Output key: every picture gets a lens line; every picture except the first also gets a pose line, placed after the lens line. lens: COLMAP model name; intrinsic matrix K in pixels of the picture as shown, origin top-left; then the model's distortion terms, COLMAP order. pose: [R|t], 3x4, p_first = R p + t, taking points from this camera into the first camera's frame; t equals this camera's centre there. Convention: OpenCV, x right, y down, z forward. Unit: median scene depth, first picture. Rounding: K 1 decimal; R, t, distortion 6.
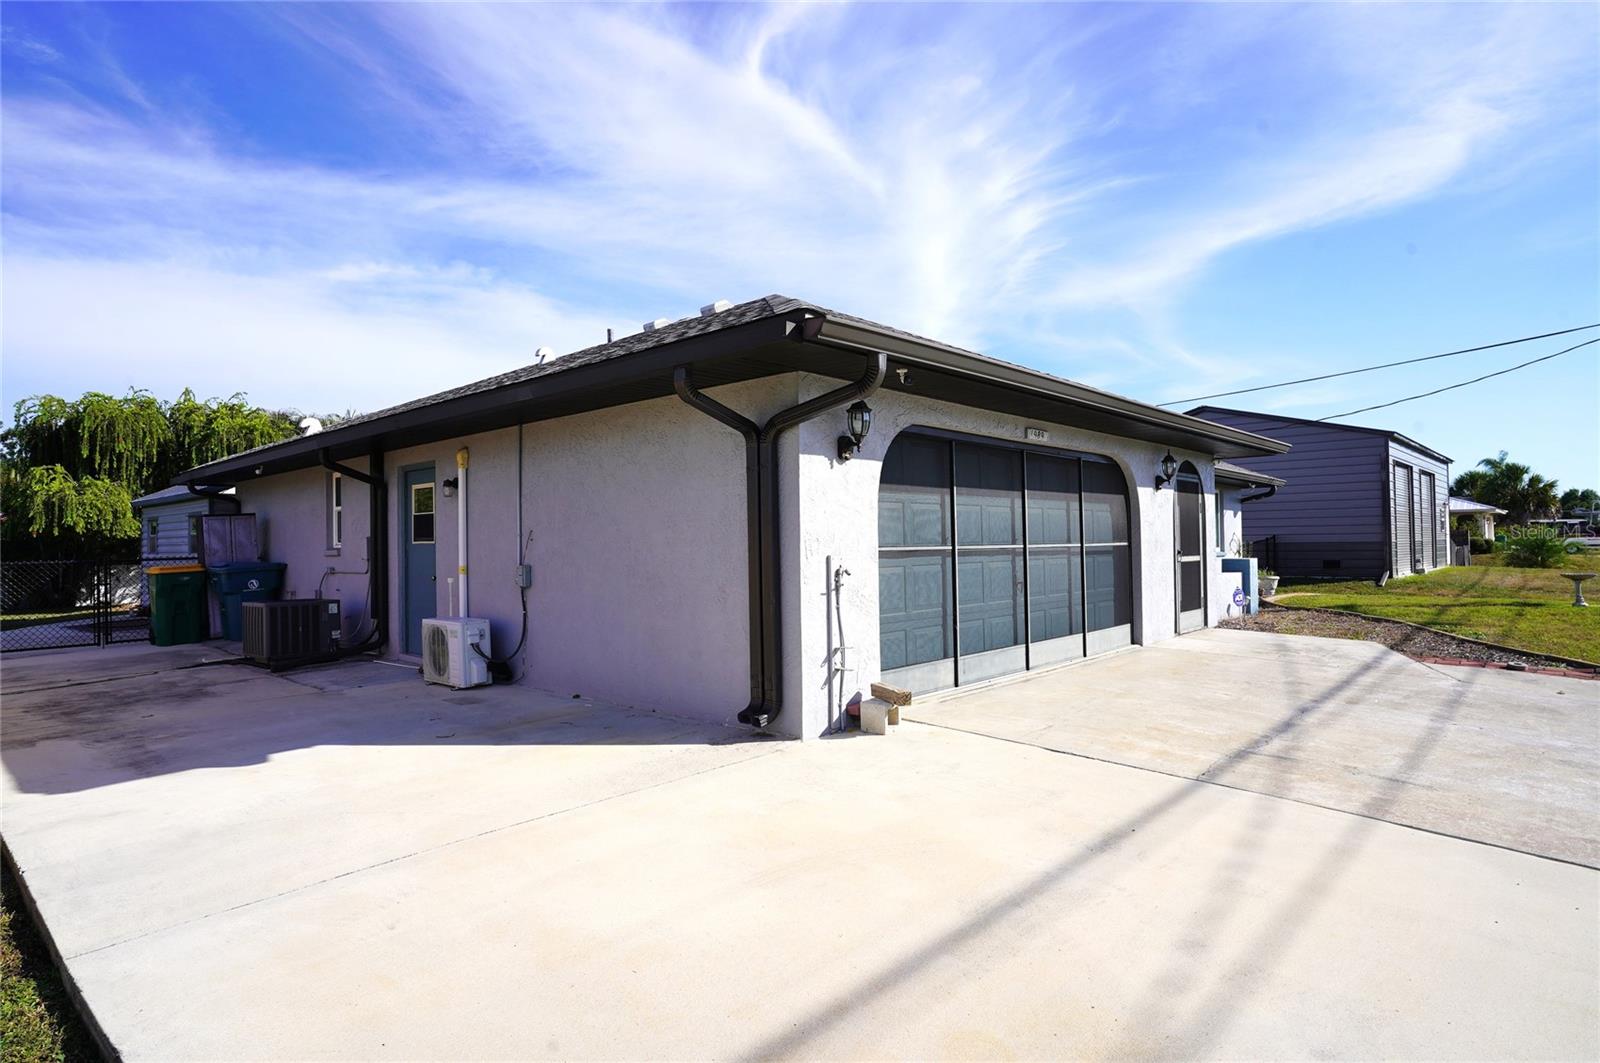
lens RADIAL K [[894.4, 0, 796.8], [0, 894.4, 547.8], [0, 0, 1]] dist [-0.056578, 0.037271]
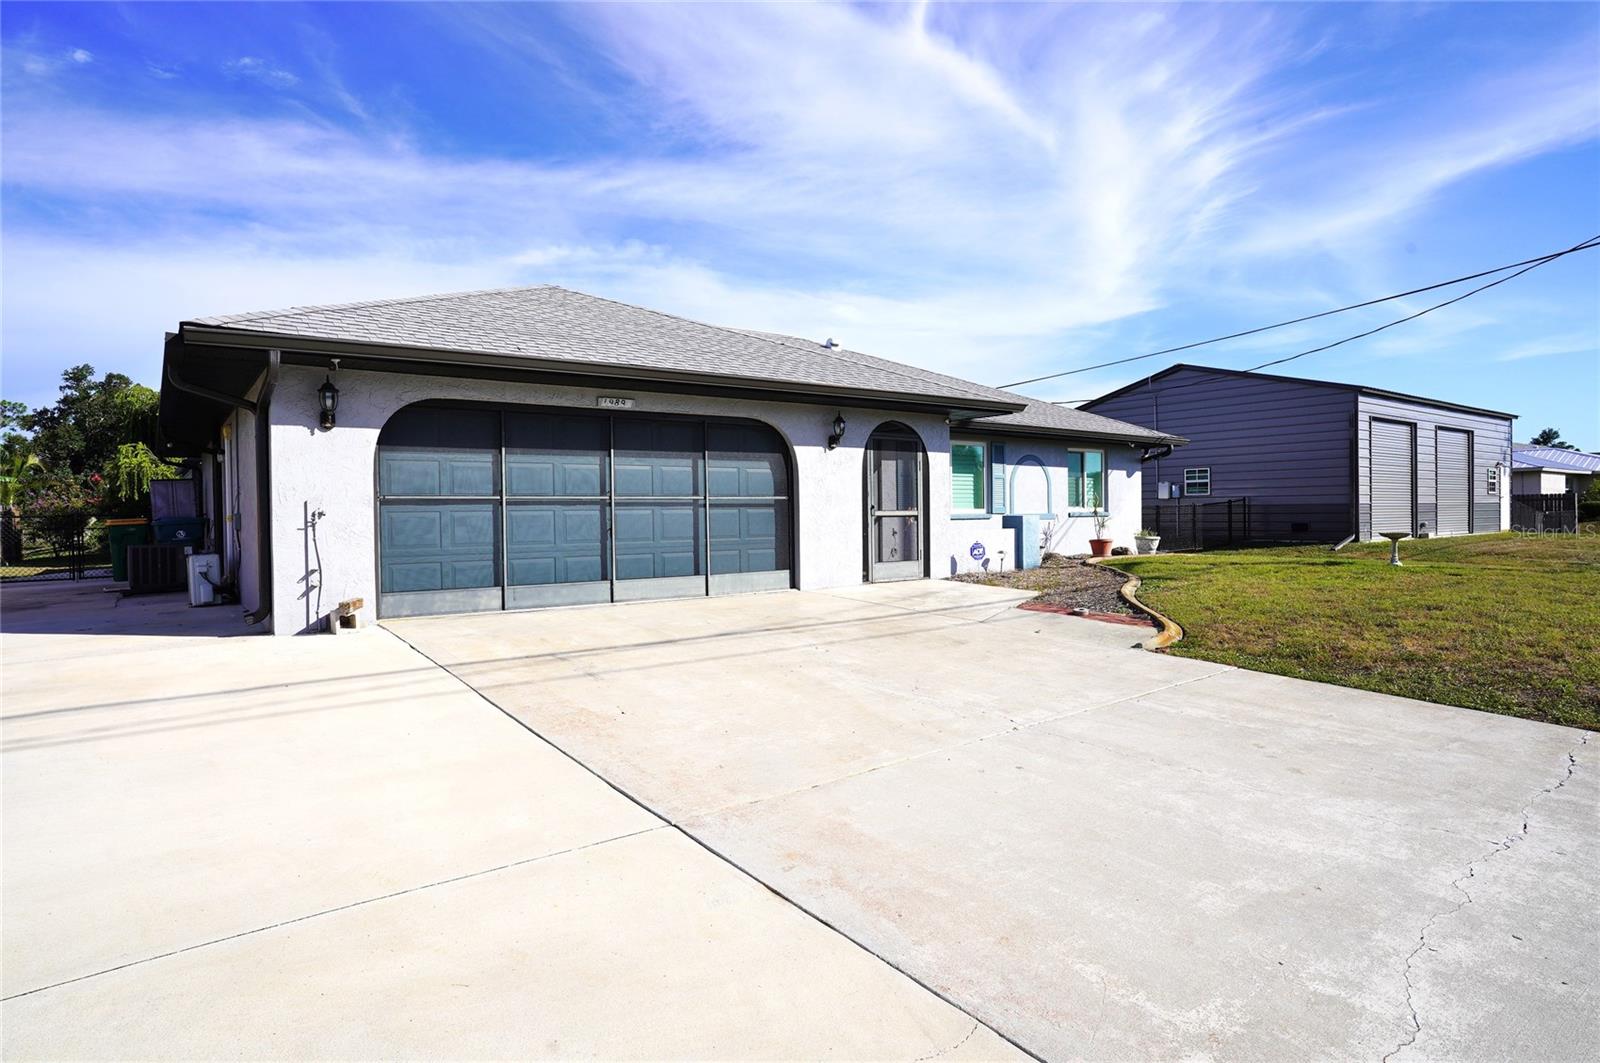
lens RADIAL K [[894.4, 0, 790.7], [0, 894.4, 545.1], [0, 0, 1]] dist [-0.056578, 0.037271]
pose [[0.982115, 0.007073, -0.188149, 0.478239], [-0.001089, 0.999491, 0.031886, 0.015523], [0.188278, -0.031111, 0.981623, -0.078359]]
